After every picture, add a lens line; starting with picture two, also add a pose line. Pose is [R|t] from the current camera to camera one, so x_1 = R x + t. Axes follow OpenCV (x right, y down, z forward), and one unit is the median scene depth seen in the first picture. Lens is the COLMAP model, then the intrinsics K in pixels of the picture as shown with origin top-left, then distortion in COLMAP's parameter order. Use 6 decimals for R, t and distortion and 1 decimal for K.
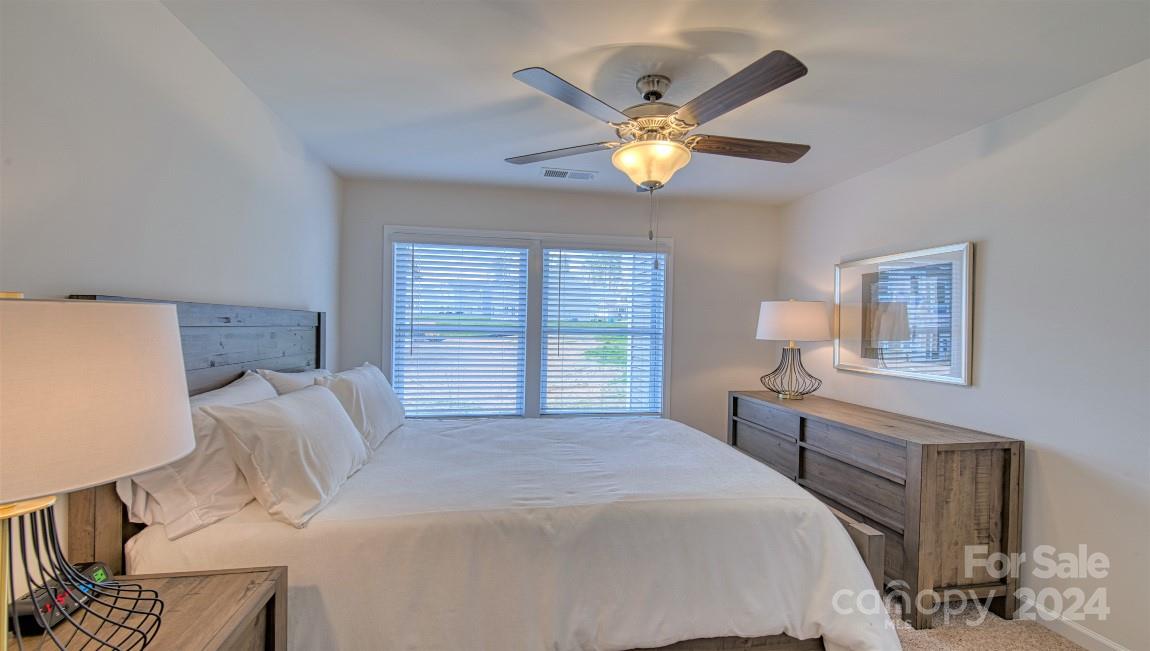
lens RADIAL K [[495.3, 0, 577.9], [0, 495.3, 329.1], [0, 0, 1]] dist [0.001164, 0.000248]
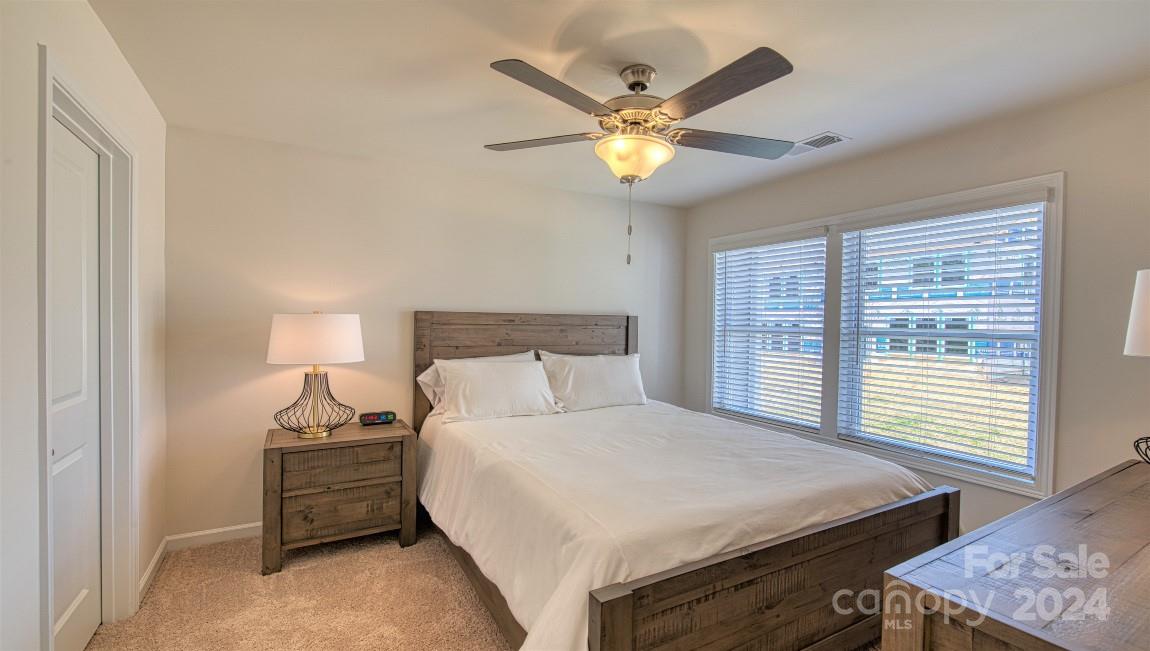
lens RADIAL K [[503.0, 0, 570.8], [0, 503.0, 328.4], [0, 0, 1]] dist [0.001223, -0.000190]
pose [[0.333179, 0.002719, -0.942860, 0.642404], [-0.016407, 0.999861, -0.002914, 0.006438], [0.942721, 0.016440, 0.333178, 0.343047]]
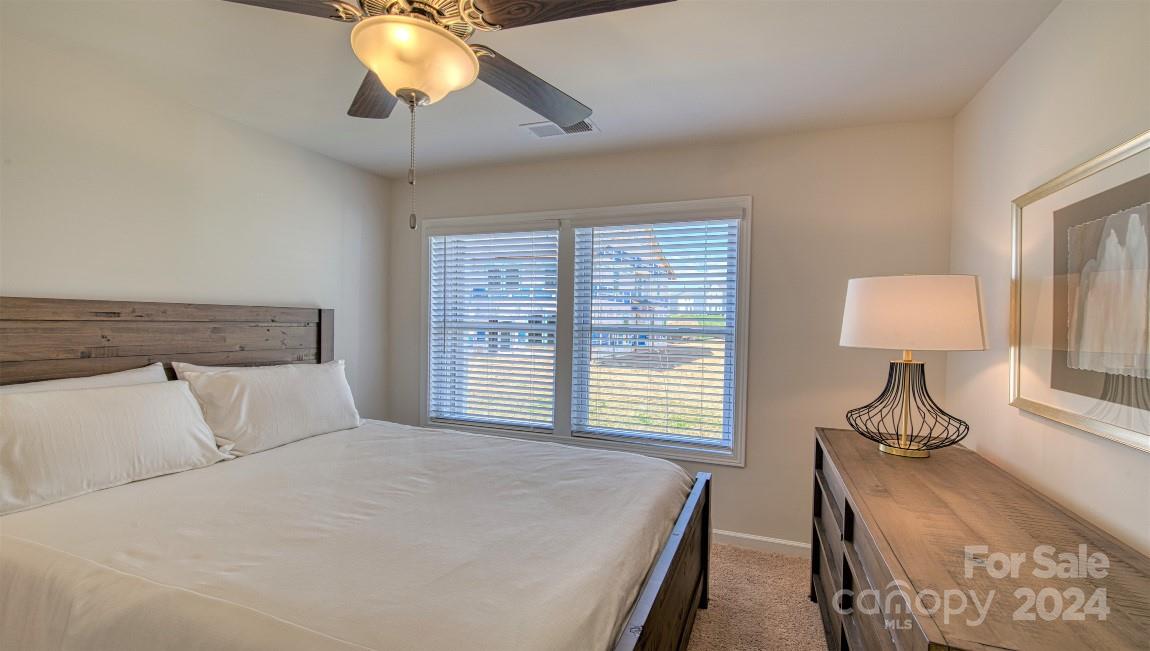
lens RADIAL K [[504.5, 0, 582.2], [0, 504.5, 328.3], [0, 0, 1]] dist [-0.001334, -0.000468]
pose [[0.861034, 0.004212, -0.508530, 0.407911], [-0.006728, 0.999973, -0.003110, 0.004782], [0.508503, 0.006100, 0.861039, 0.337720]]
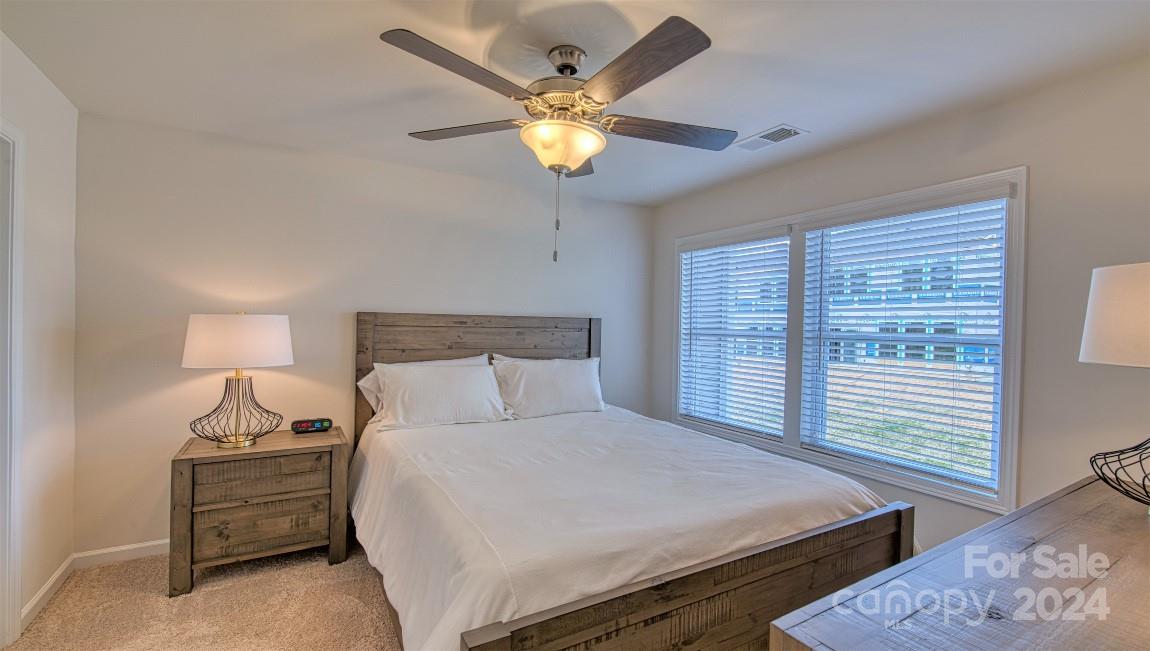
lens RADIAL K [[503.0, 0, 570.8], [0, 503.0, 328.4], [0, 0, 1]] dist [0.001223, -0.000190]
pose [[0.342342, -0.001688, -0.939574, 0.624380], [-0.019817, 0.999763, -0.009016, 0.005392], [0.939366, 0.021706, 0.342227, 0.435990]]
